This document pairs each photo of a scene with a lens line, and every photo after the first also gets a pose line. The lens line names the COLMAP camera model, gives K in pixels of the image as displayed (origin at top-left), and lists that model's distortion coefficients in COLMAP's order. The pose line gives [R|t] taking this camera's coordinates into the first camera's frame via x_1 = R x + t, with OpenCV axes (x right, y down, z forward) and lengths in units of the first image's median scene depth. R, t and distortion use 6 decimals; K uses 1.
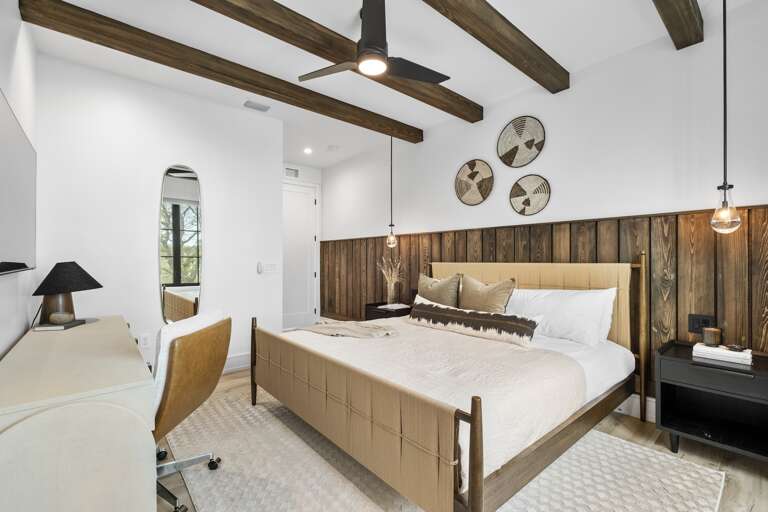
lens RADIAL K [[345.9, 0, 382.1], [0, 345.9, 261.0], [0, 0, 1]] dist [0.001097, -0.000065]
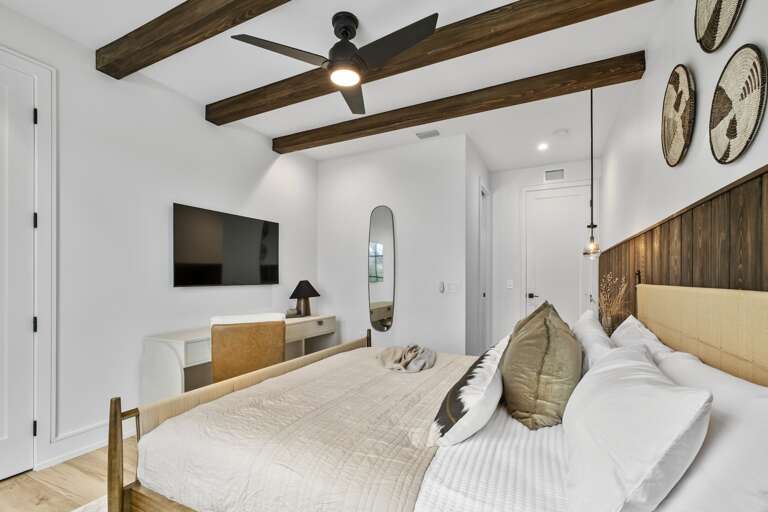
lens RADIAL K [[345.9, 0, 379.4], [0, 345.9, 276.7], [0, 0, 1]] dist [0.001097, -0.000065]
pose [[0.391573, -0.003824, -0.920139, 0.611441], [-0.001527, 0.999987, -0.004806, -0.006396], [0.920146, 0.003287, 0.391562, 0.498346]]
